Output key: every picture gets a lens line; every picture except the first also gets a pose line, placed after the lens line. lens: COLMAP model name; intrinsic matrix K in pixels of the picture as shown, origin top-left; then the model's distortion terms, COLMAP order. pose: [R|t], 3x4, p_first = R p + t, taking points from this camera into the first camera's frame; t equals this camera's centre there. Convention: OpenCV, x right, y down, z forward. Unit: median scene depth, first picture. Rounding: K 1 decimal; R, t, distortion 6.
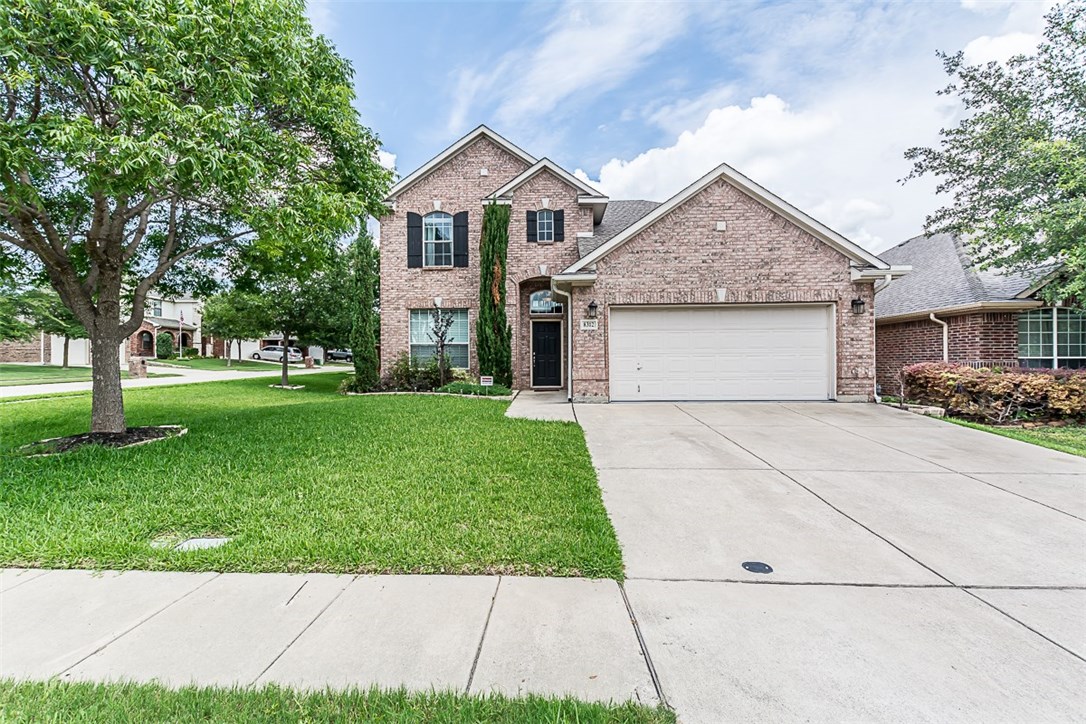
lens RADIAL K [[471.1, 0, 543.0], [0, 471.1, 362.0], [0, 0, 1]] dist [0.006481, -0.001120]
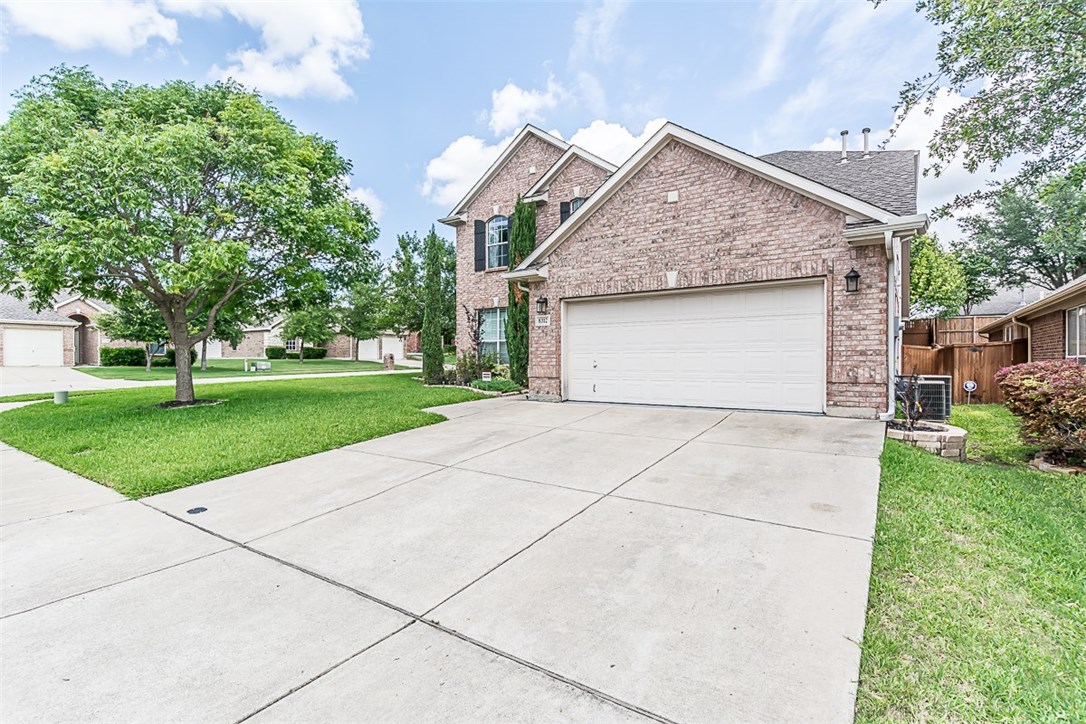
lens RADIAL K [[529.9, 0, 543.0], [0, 529.9, 362.0], [0, 0, 1]] dist [-0.002797, 0.000014]
pose [[0.832784, 0.005917, -0.553566, 0.705173], [-0.000479, 0.999950, 0.009968, -0.004863], [0.553598, -0.008035, 0.832745, 0.090071]]
